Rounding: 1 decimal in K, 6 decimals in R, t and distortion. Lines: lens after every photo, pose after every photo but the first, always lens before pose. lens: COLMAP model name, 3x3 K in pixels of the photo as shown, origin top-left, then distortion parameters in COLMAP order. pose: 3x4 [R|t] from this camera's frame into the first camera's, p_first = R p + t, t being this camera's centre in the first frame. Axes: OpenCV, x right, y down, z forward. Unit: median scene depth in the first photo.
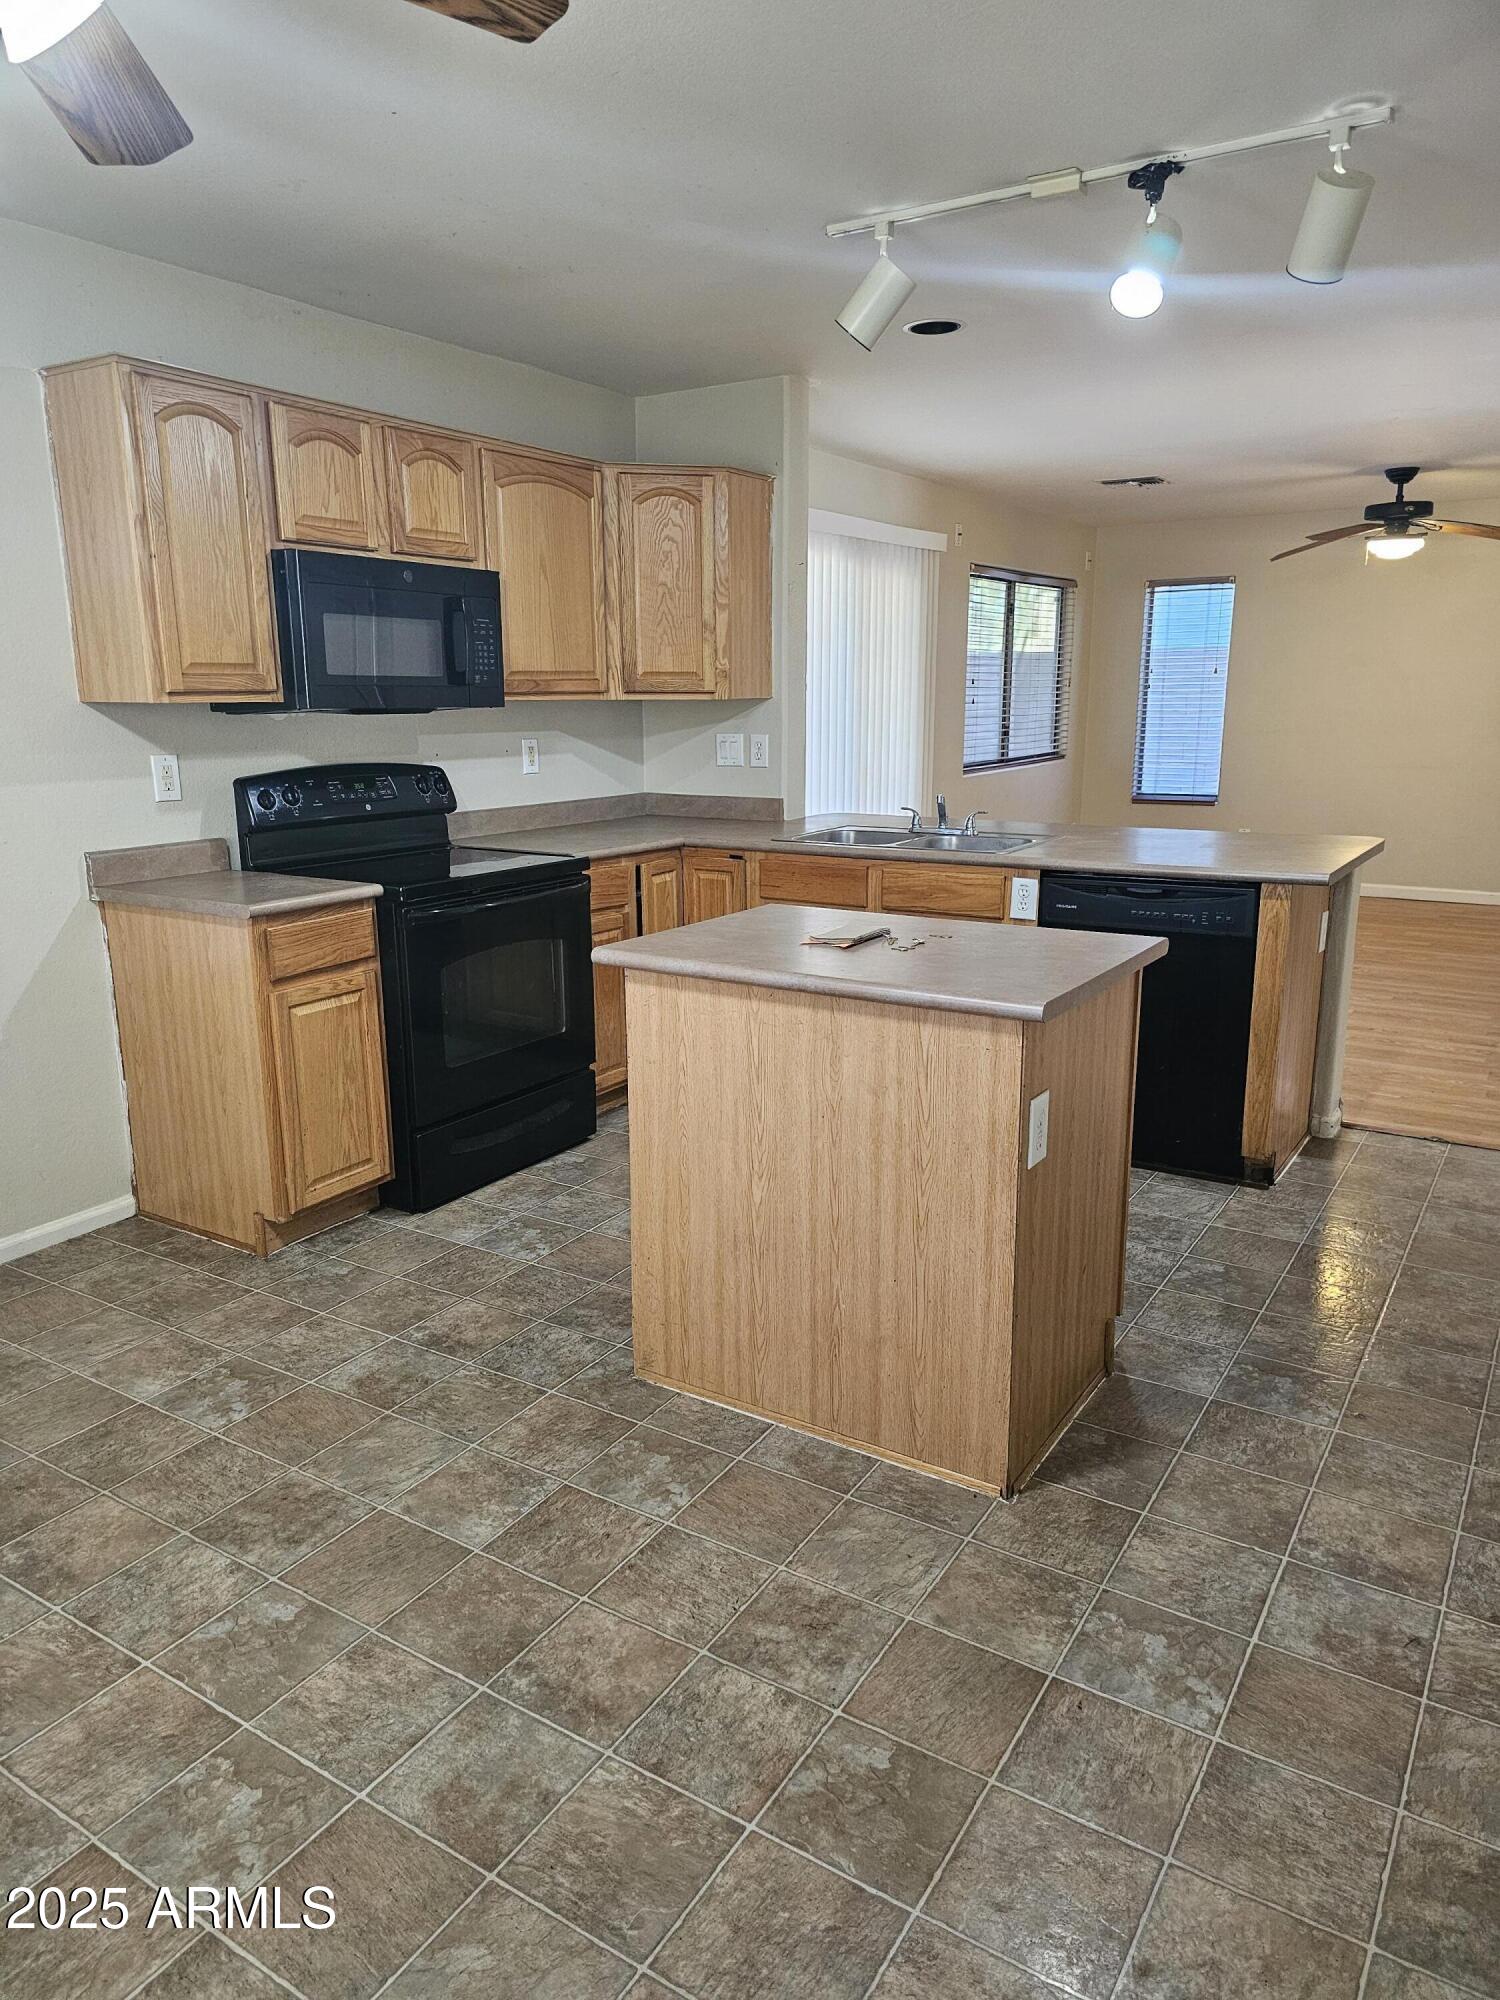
lens RADIAL K [[1245.0, 0, 739.8], [0, 1245.0, 998.1], [0, 0, 1]] dist [0.048306, -0.002336]
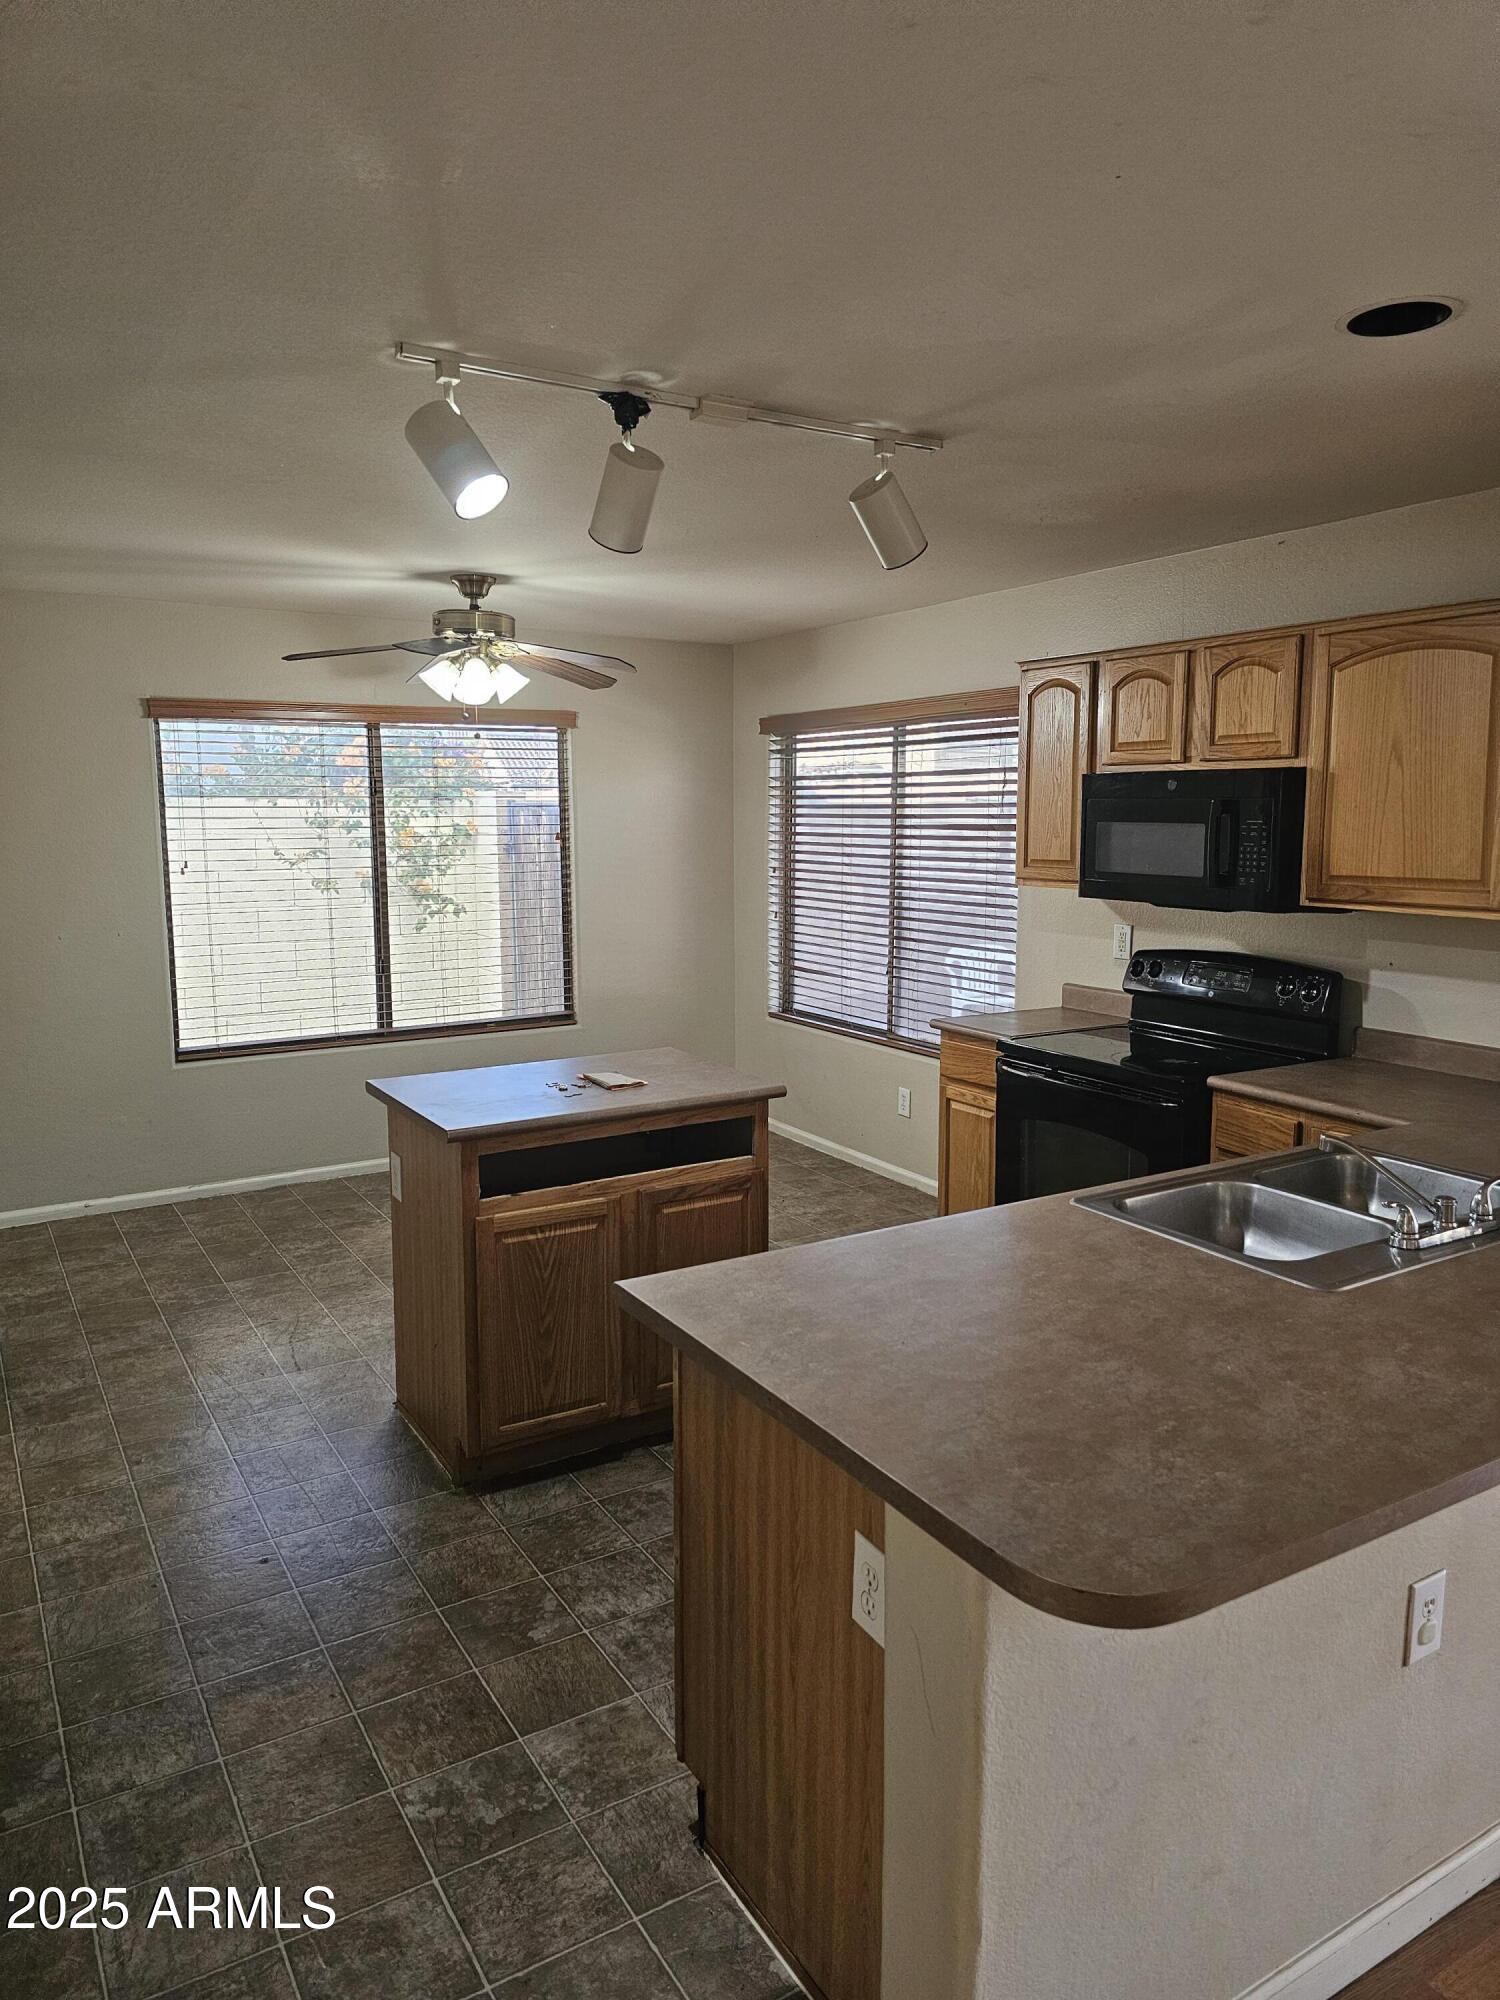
lens RADIAL K [[1357.1, 0, 745.3], [0, 1357.1, 993.3], [0, 0, 1]] dist [0.062451, -0.015822]
pose [[-0.402542, 0.150348, -0.902970, 1.146579], [-0.203803, 0.946942, 0.248525, -0.458207], [0.892426, 0.284070, -0.350543, 1.352997]]
